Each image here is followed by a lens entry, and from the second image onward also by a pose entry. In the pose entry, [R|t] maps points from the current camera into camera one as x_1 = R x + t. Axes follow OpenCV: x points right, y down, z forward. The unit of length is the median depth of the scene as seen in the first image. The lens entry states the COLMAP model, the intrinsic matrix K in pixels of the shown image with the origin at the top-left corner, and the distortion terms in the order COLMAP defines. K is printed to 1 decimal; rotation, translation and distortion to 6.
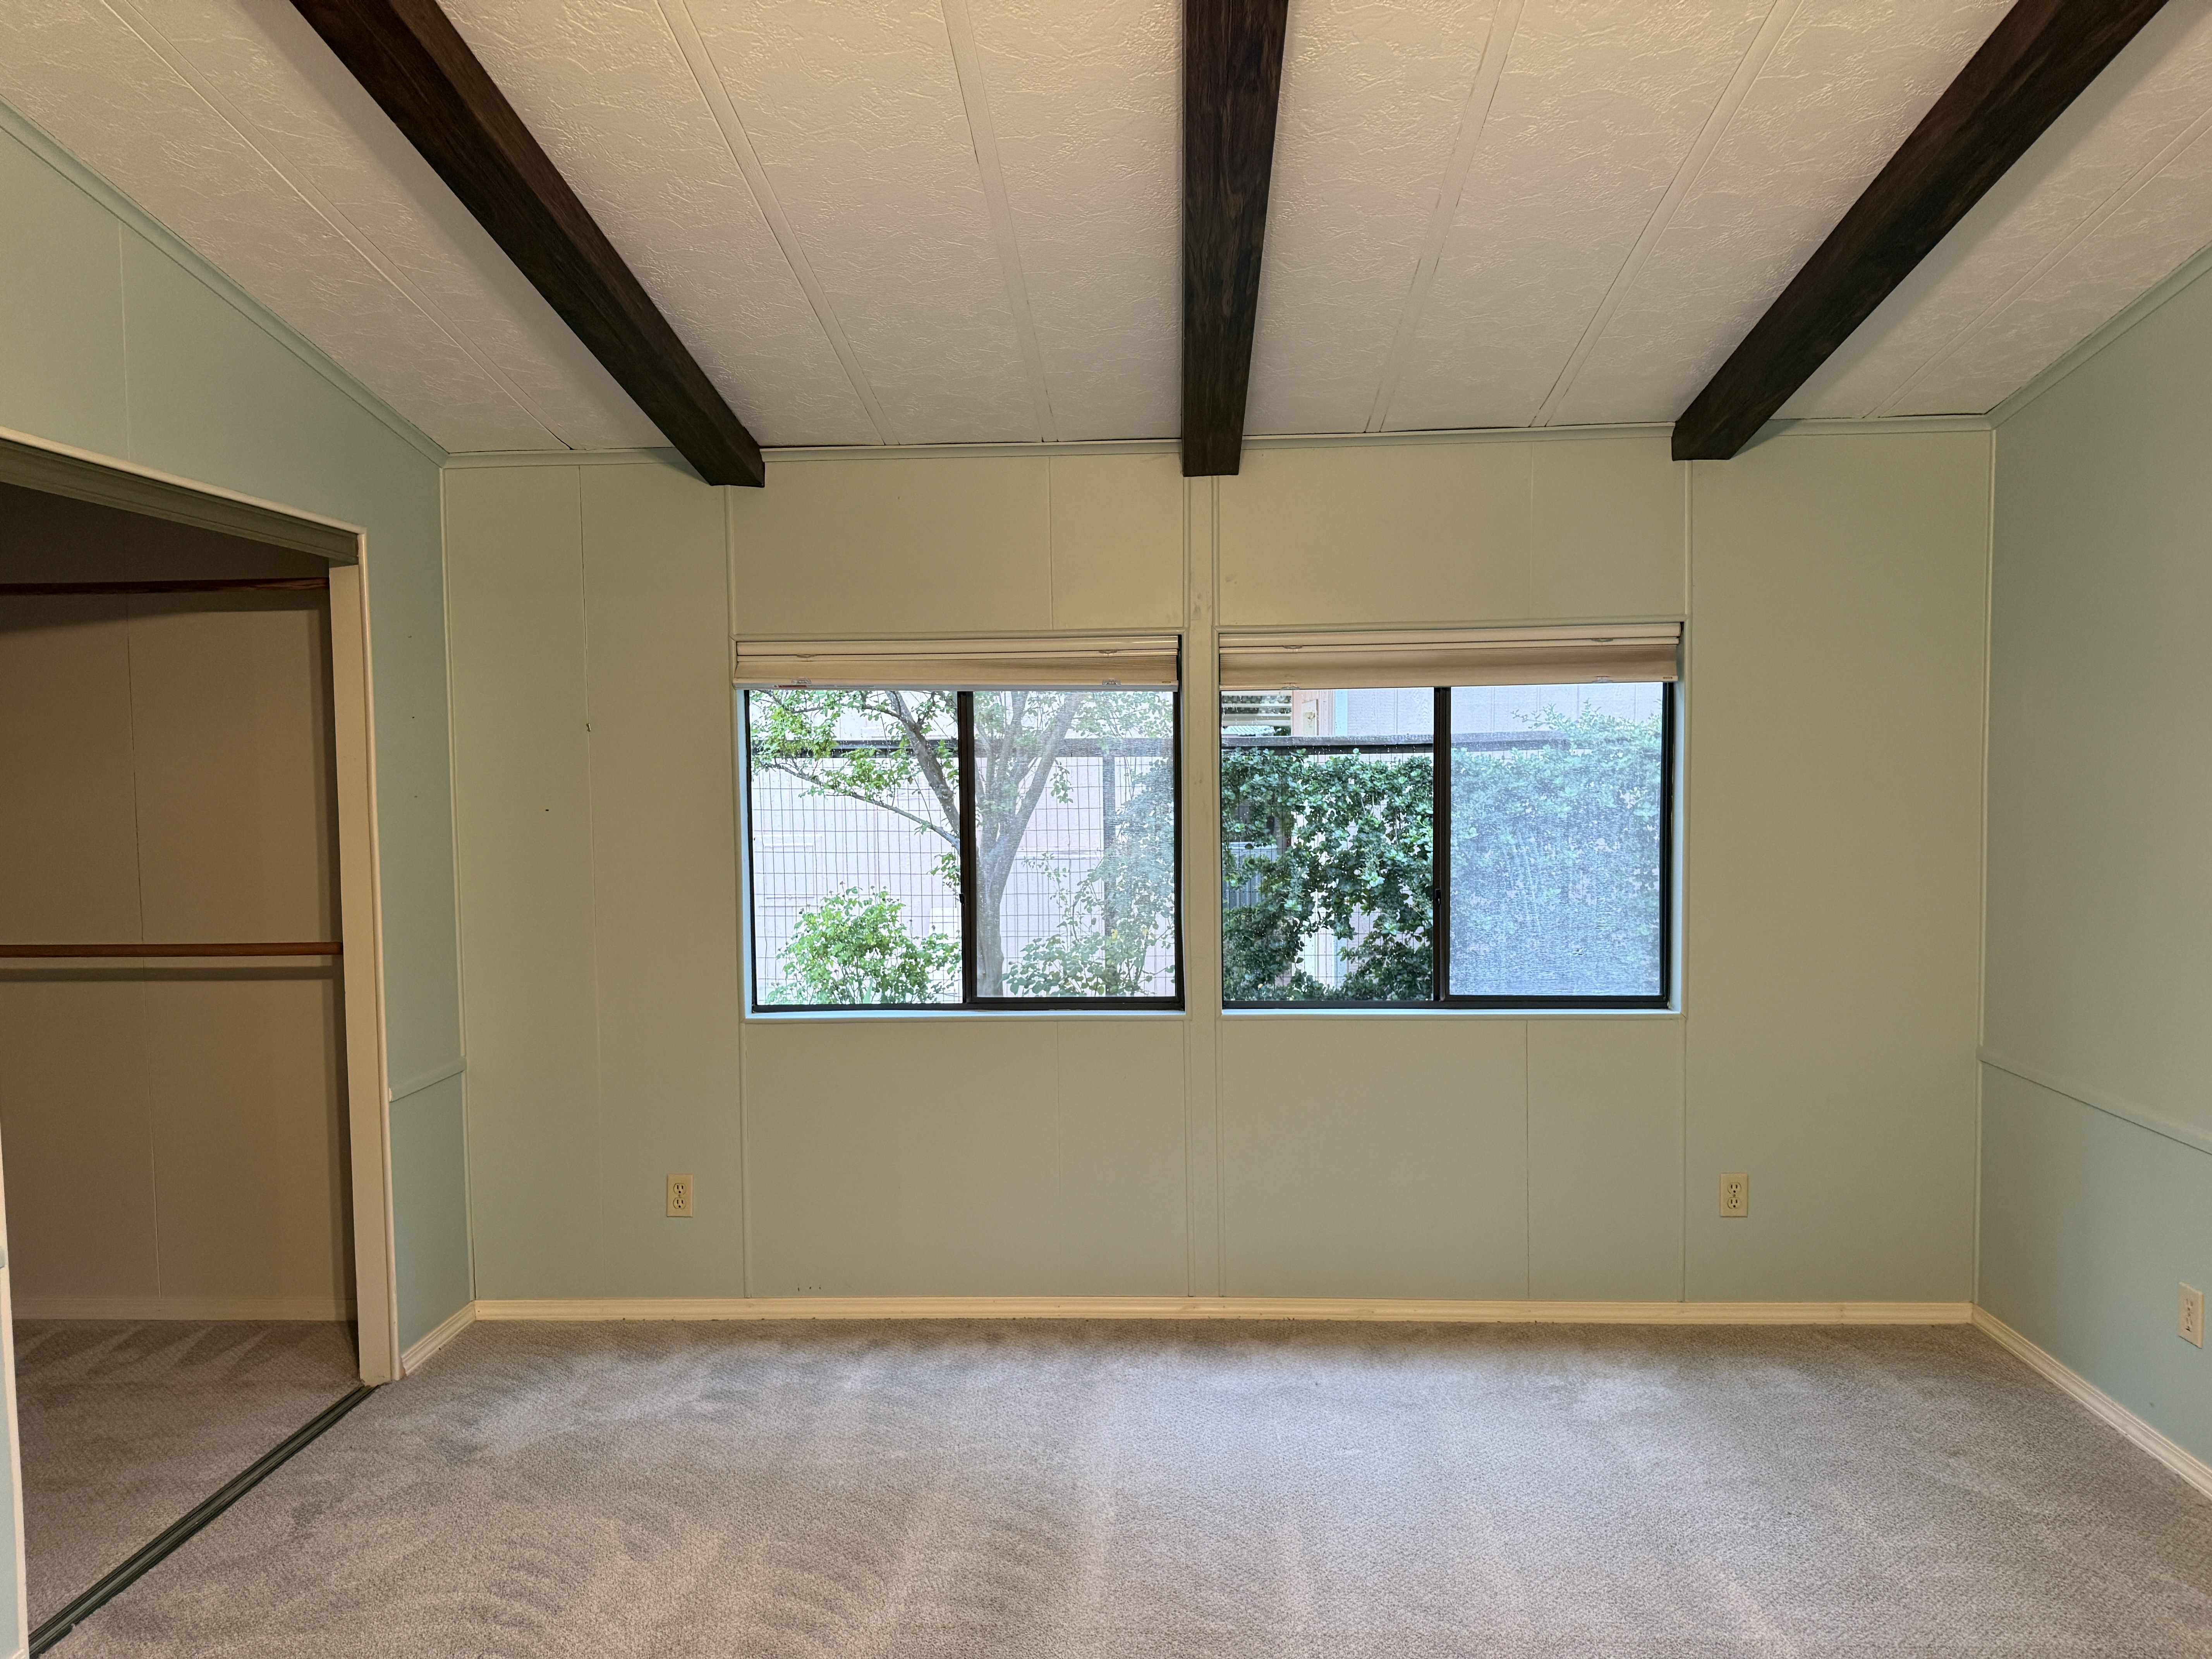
lens RADIAL K [[1542.5, 0, 1106.0], [0, 1542.5, 829.5], [0, 0, 1]] dist [0.032319, -0.042209]
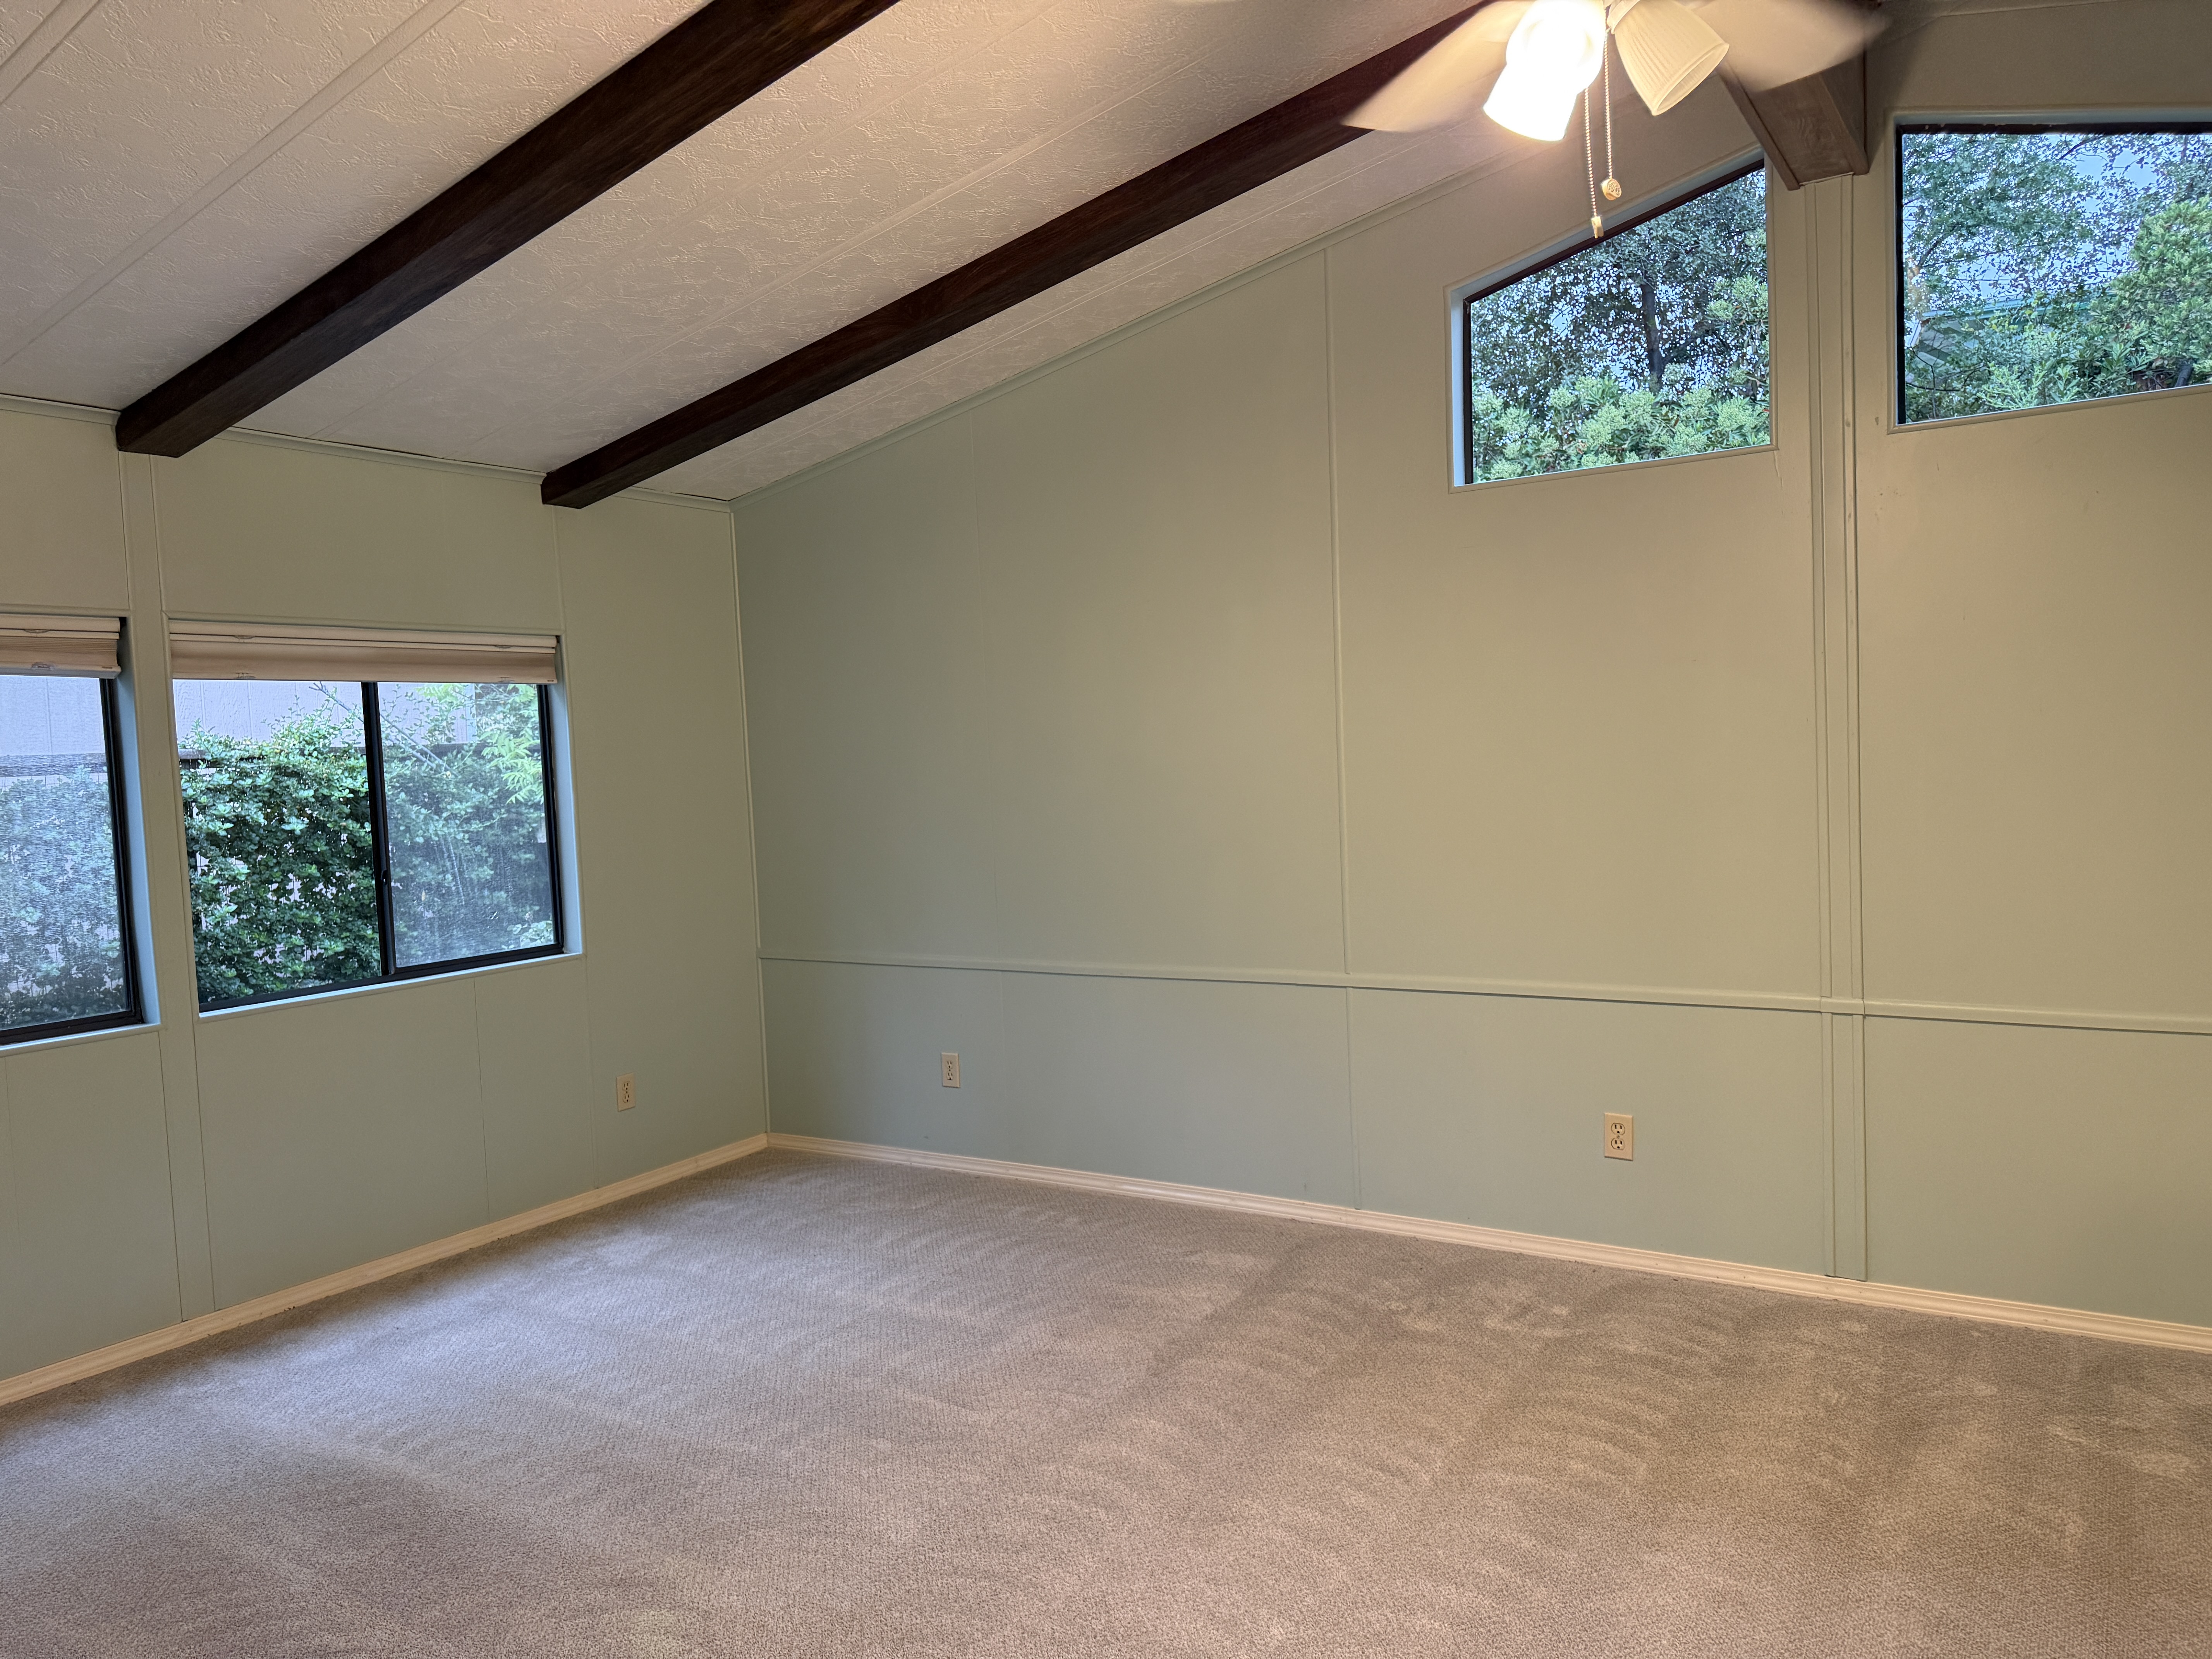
lens RADIAL K [[1542.5, 0, 1106.0], [0, 1542.5, 829.5], [0, 0, 1]] dist [0.032319, -0.042209]
pose [[0.486961, -0.050881, 0.871940, -0.500855], [0.084603, 0.996355, 0.010892, 0.043238], [-0.869316, 0.068464, 0.489491, 0.030393]]
